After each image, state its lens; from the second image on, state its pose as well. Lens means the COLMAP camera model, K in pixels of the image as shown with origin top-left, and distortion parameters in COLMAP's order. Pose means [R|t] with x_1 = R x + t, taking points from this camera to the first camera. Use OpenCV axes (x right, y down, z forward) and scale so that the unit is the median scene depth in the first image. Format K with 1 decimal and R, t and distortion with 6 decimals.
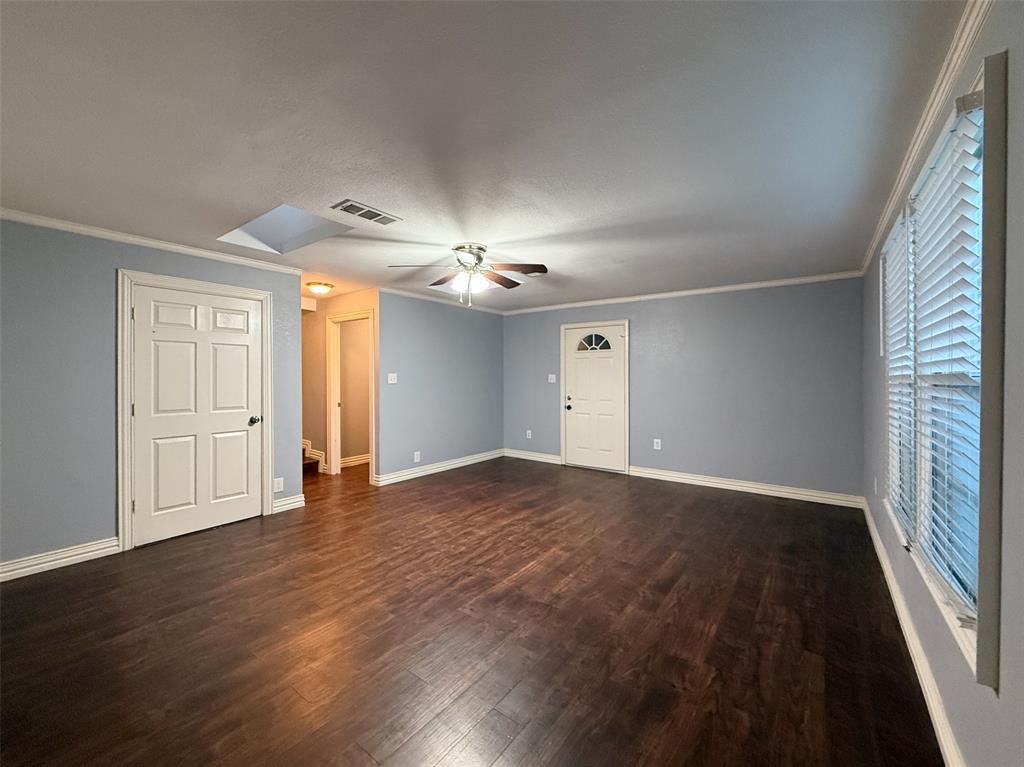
lens RADIAL K [[417.0, 0, 512.1], [0, 417.0, 380.5], [0, 0, 1]] dist [0.000283, -0.001228]
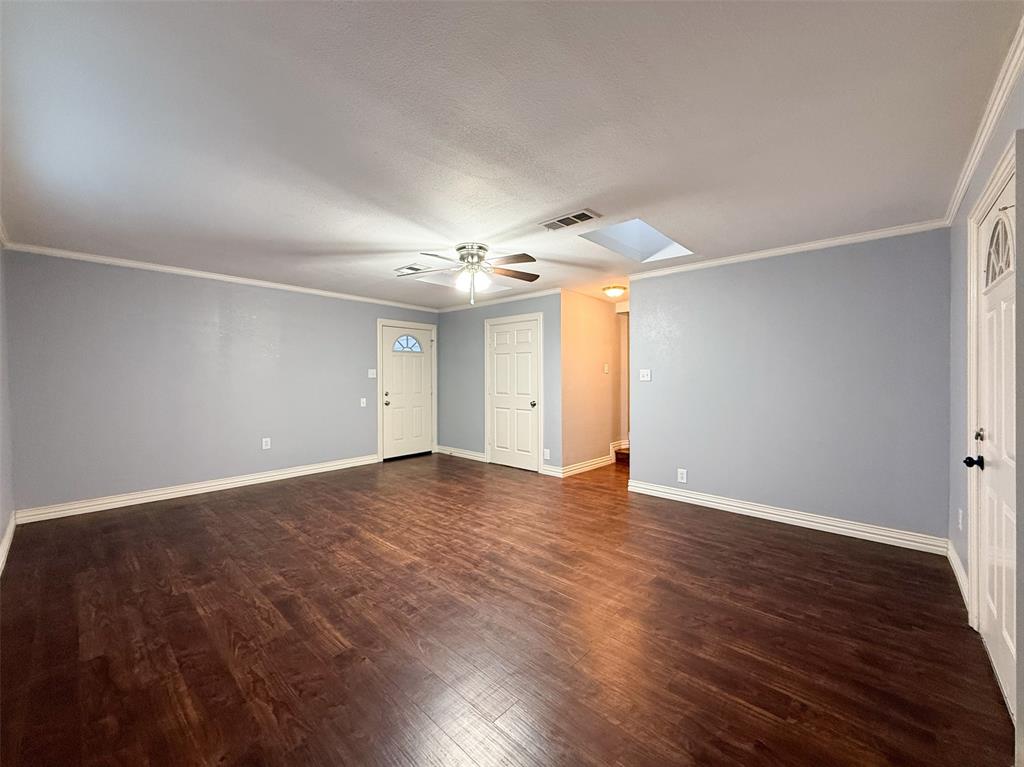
lens RADIAL K [[417.0, 0, 510.5], [0, 417.0, 378.8], [0, 0, 1]] dist [0.000283, -0.001228]
pose [[-0.117638, 0.006525, -0.993035, 0.947445], [-0.009029, 0.999930, 0.007640, -0.002356], [0.993016, 0.009865, -0.117570, 1.253747]]
